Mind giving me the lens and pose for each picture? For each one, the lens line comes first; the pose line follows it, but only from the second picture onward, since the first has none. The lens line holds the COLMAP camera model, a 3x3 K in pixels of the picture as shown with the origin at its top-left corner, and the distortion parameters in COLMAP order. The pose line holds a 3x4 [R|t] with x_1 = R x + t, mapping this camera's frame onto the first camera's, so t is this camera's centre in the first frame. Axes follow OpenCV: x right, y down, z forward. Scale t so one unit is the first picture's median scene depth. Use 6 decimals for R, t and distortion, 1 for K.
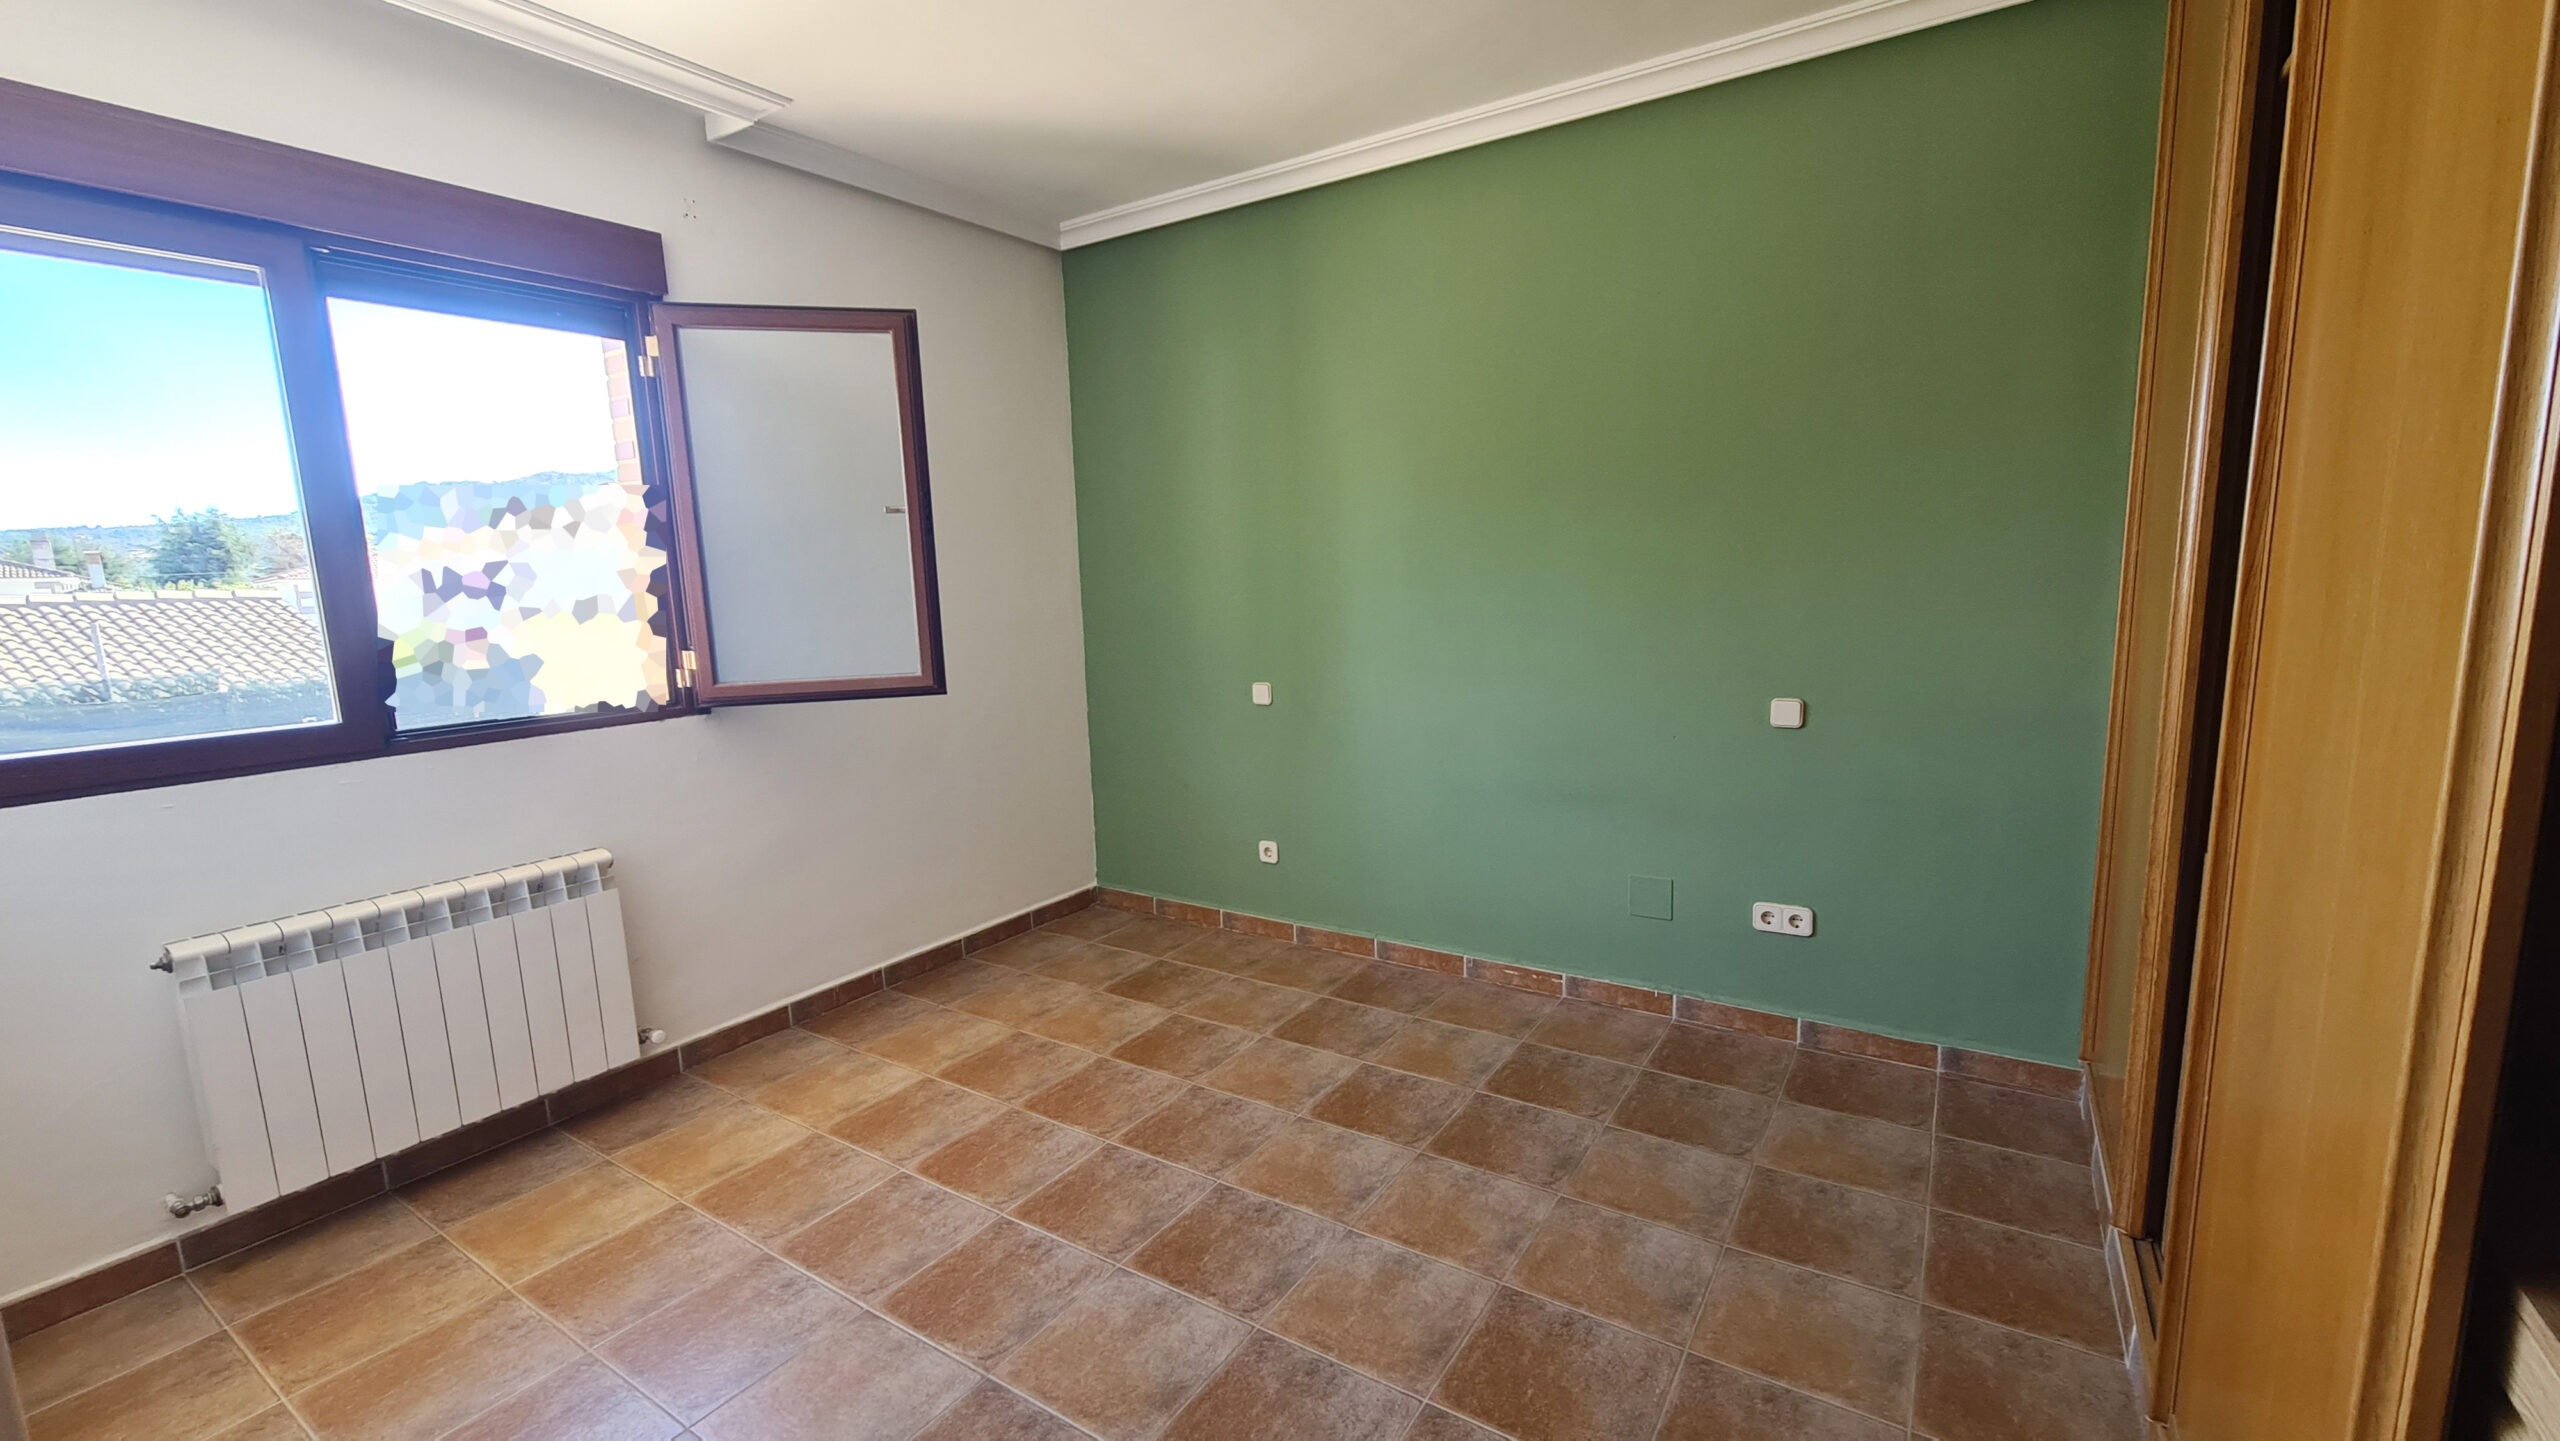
lens RADIAL K [[1050.3, 0, 1290.5], [0, 1050.3, 718.3], [0, 0, 1]] dist [-0.000242, -0.001065]
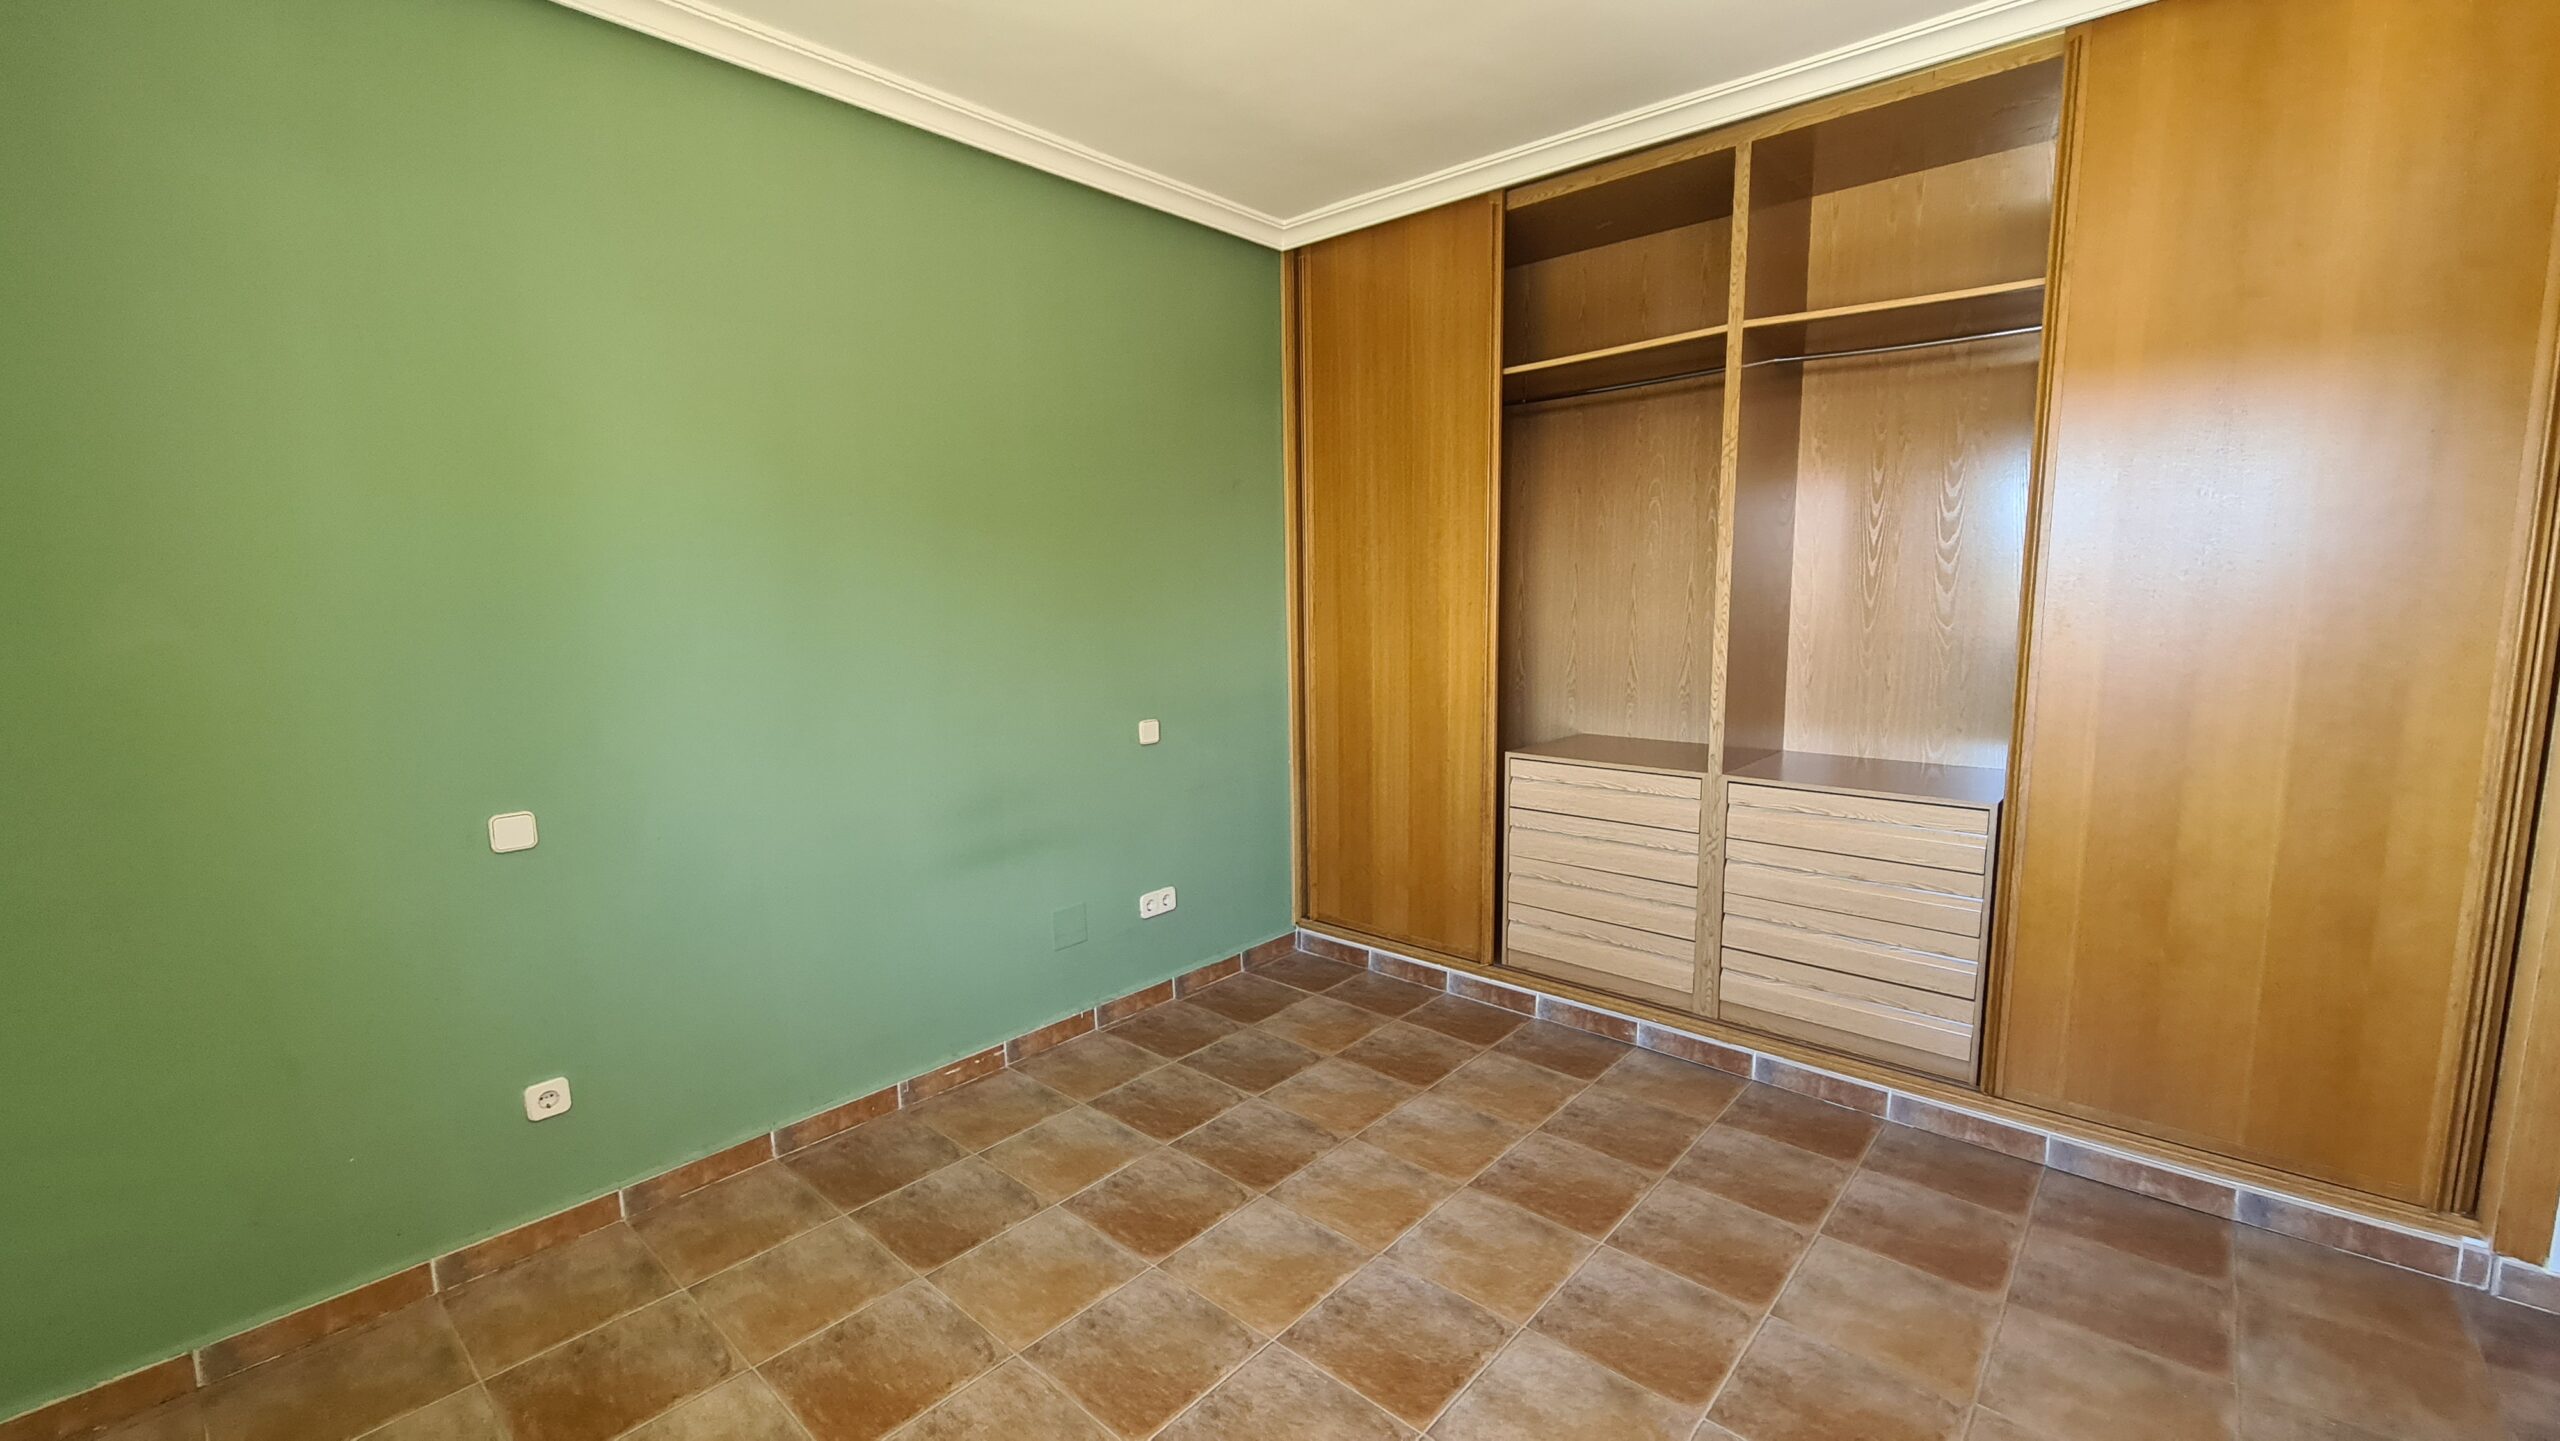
lens RADIAL K [[1050.3, 0, 1265.3], [0, 1050.3, 729.7], [0, 0, 1]] dist [-0.000242, -0.001065]
pose [[0.161259, -0.103495, 0.981471, -0.687665], [0.149961, 0.985508, 0.079281, -0.082231], [-0.975452, 0.134398, 0.174442, 0.658900]]
